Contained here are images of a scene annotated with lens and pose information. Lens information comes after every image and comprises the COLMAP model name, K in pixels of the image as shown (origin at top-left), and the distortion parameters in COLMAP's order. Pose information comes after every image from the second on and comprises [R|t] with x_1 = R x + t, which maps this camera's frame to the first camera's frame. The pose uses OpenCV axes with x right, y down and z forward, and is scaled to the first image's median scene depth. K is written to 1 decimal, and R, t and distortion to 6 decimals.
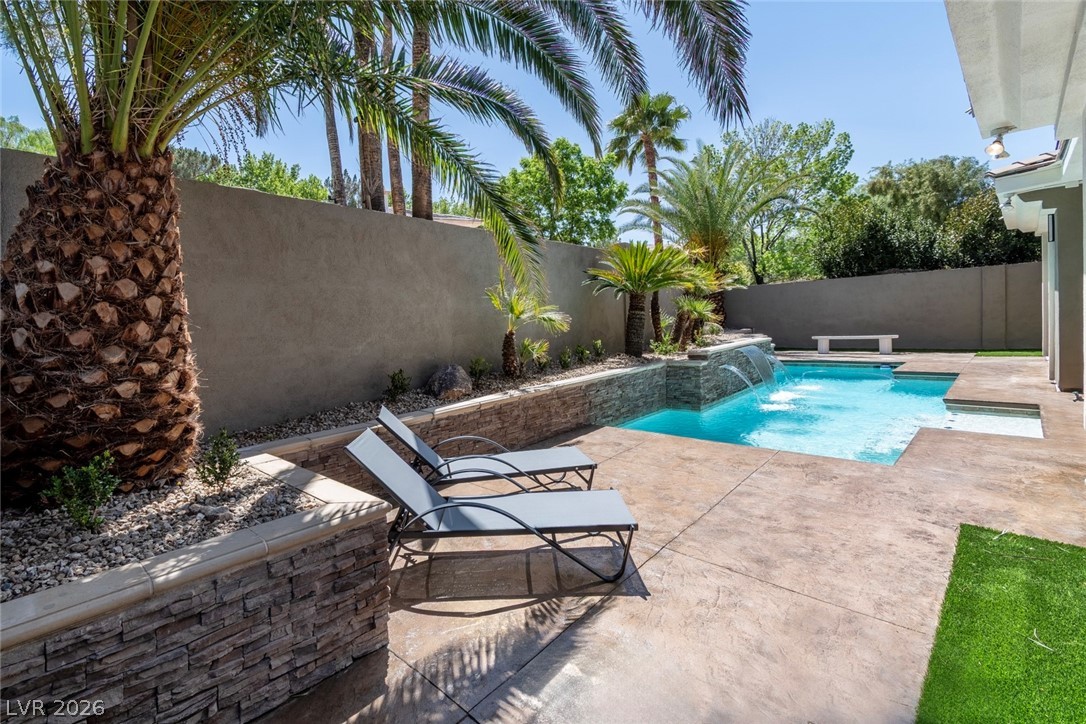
lens RADIAL K [[475.7, 0, 513.0], [0, 475.7, 358.8], [0, 0, 1]] dist [0.007198, 0.000142]
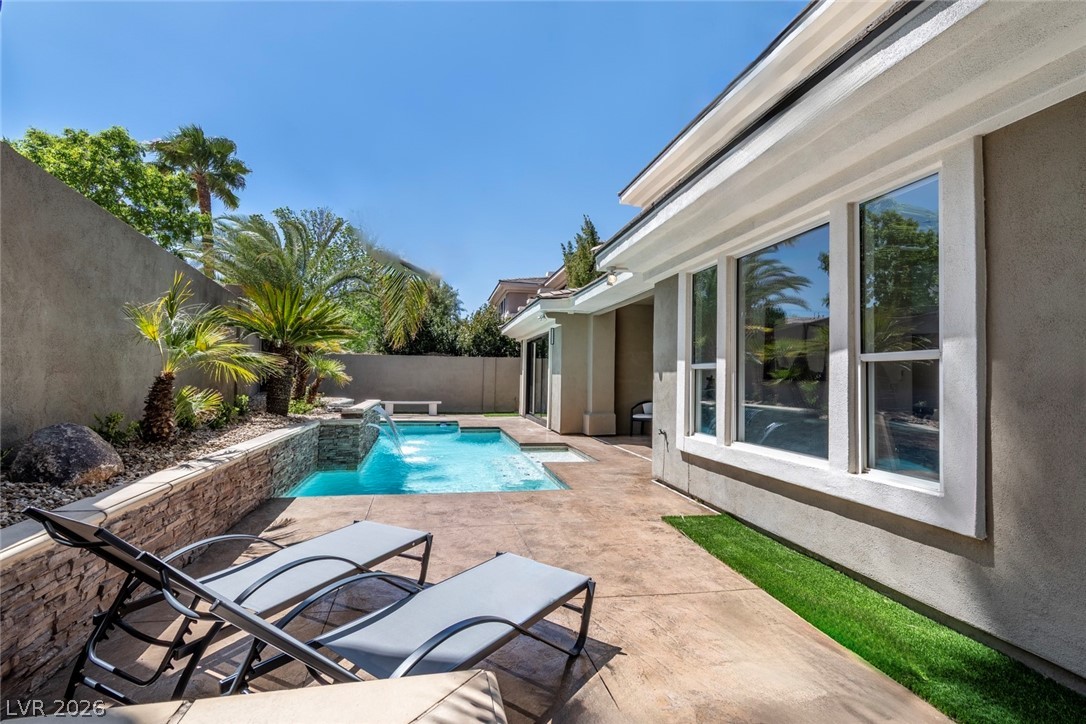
lens RADIAL K [[442.0, 0, 542.9], [0, 442.0, 406.2], [0, 0, 1]] dist [-0.001082, -0.000319]
pose [[0.593892, 0.012061, 0.804454, -0.152903], [0.015655, 0.999525, -0.026543, 0.009673], [-0.804392, 0.028358, 0.593422, 0.171232]]
